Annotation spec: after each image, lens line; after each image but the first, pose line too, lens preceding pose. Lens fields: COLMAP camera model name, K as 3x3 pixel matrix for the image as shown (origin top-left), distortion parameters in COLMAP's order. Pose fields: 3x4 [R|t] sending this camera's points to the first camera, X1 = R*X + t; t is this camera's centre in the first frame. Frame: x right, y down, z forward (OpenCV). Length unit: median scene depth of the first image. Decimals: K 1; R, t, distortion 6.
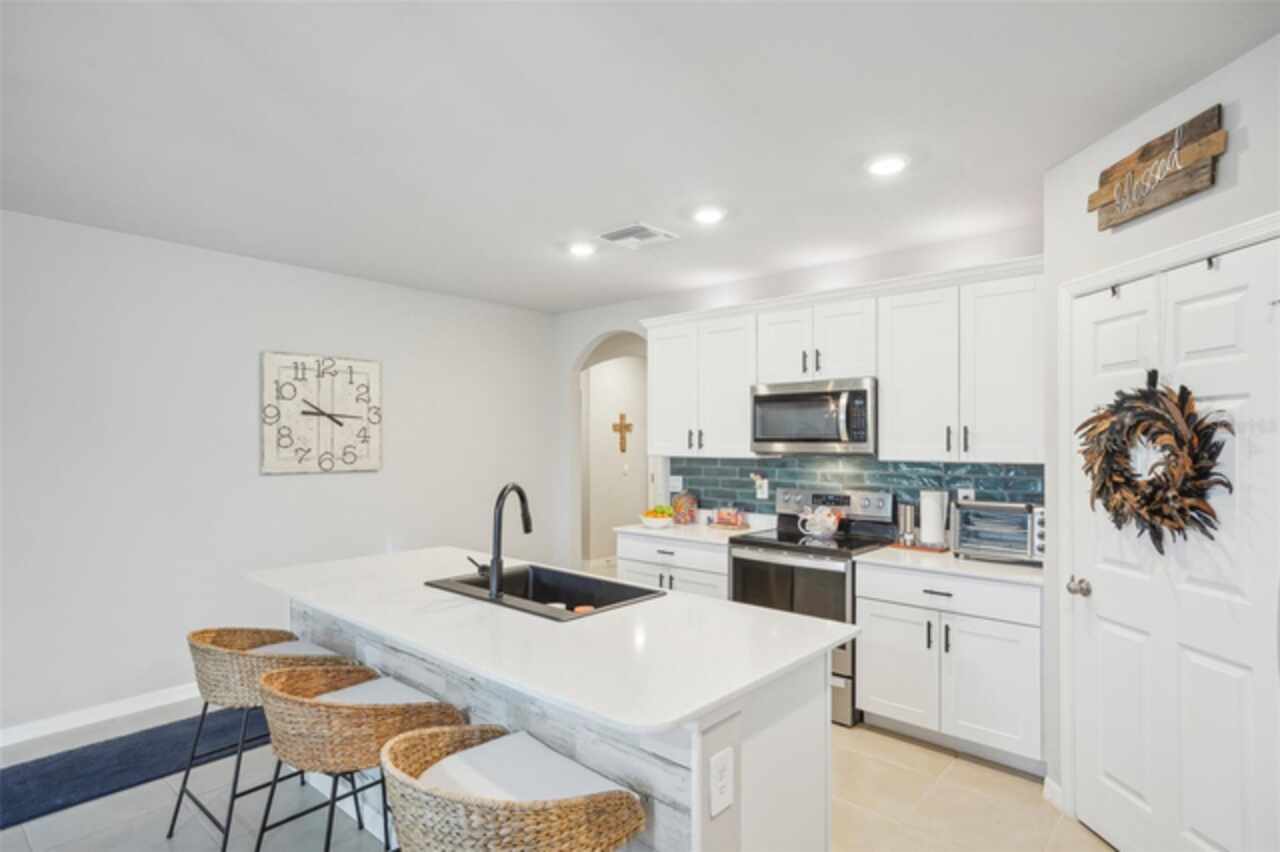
lens RADIAL K [[663.0, 0, 640.0], [0, 663.0, 426.0], [0, 0, 1]] dist [0.016621, -0.000356]
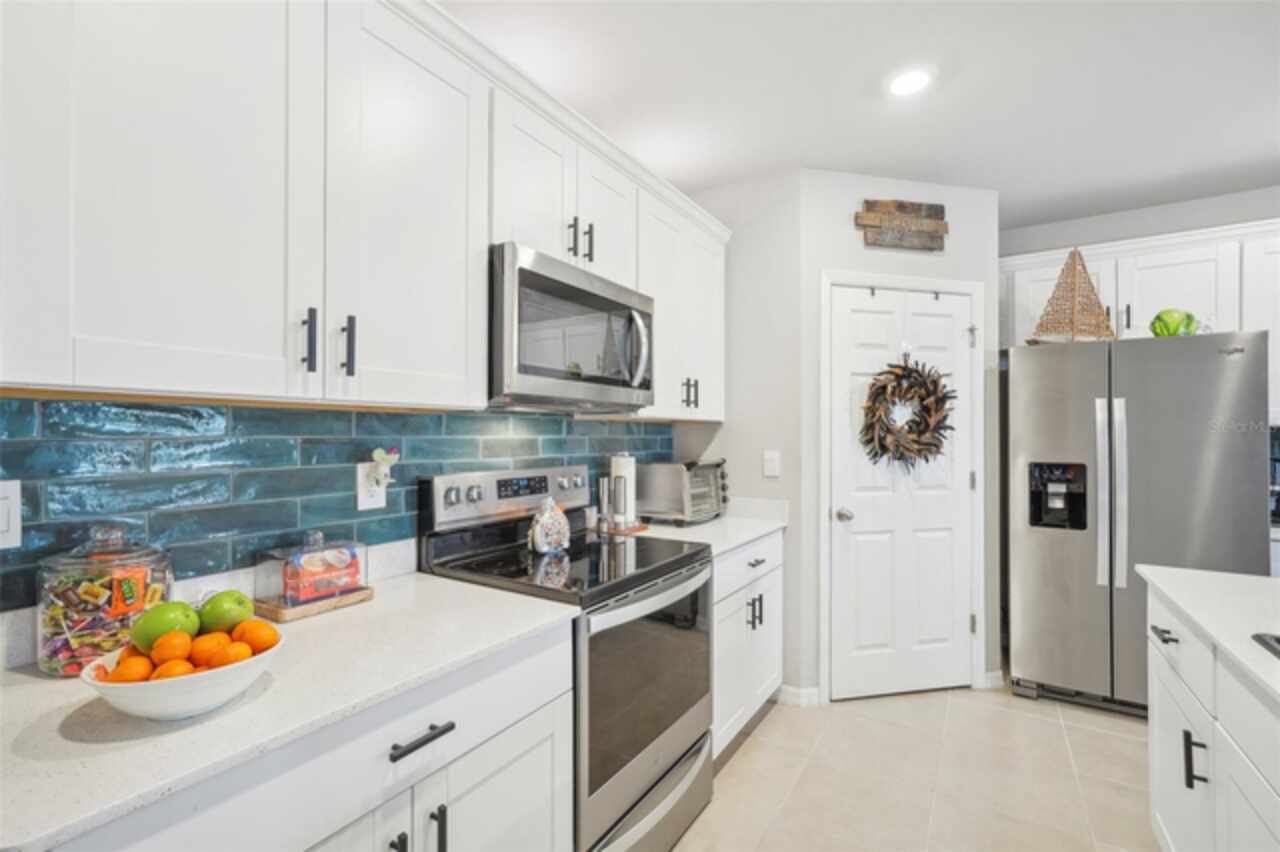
lens RADIAL K [[565.0, 0, 640.0], [0, 565.0, 426.0], [0, 0, 1]] dist [0.001416, 0.006271]
pose [[-0.160921, 0.008995, 0.986926, -0.239229], [-0.030435, 0.999438, -0.014071, 0.070382], [-0.986498, -0.032301, -0.160557, 1.099876]]
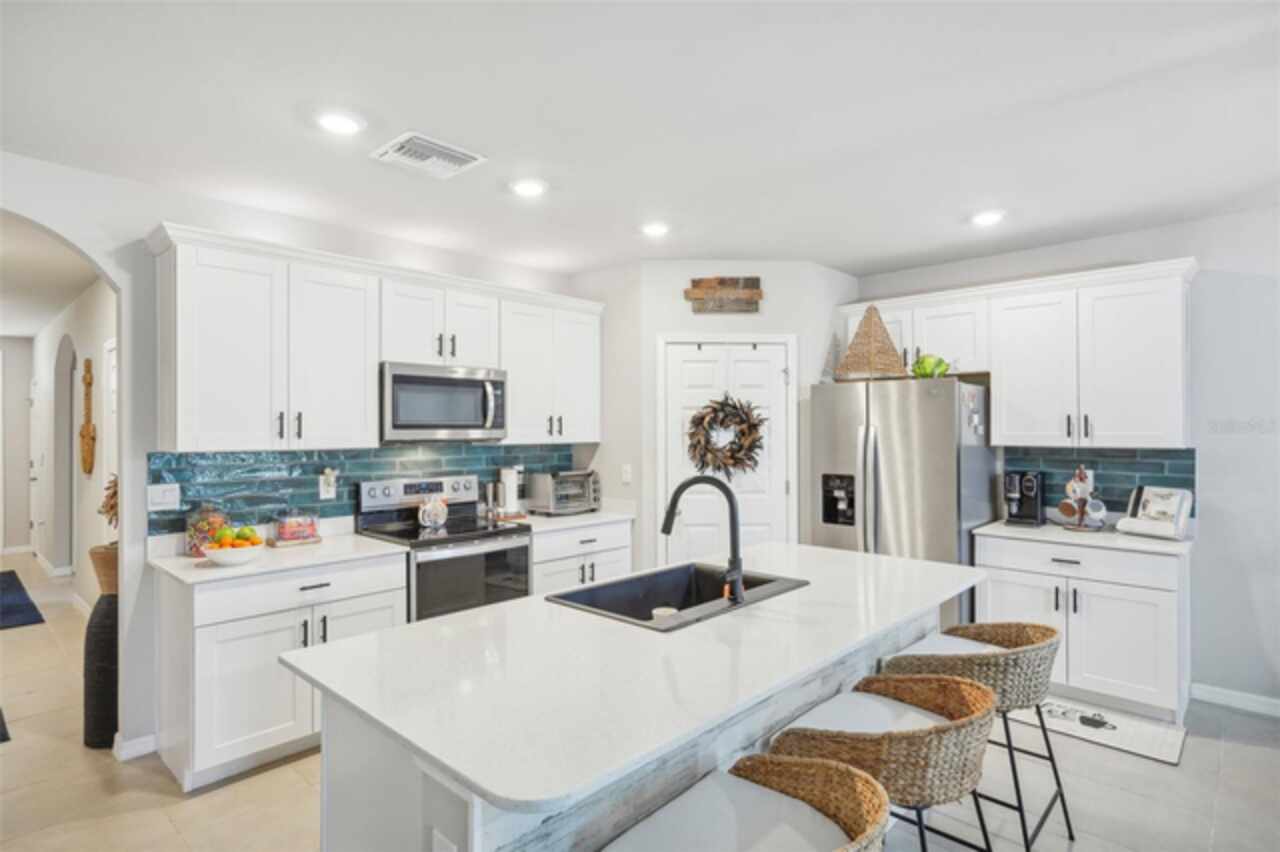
lens RADIAL K [[663.0, 0, 640.0], [0, 663.0, 426.0], [0, 0, 1]] dist [0.016621, -0.000356]
pose [[0.030075, 0.003087, 0.999543, -0.757880], [-0.022041, 0.999754, -0.002425, 0.017664], [-0.999305, -0.021958, 0.030135, 0.735585]]
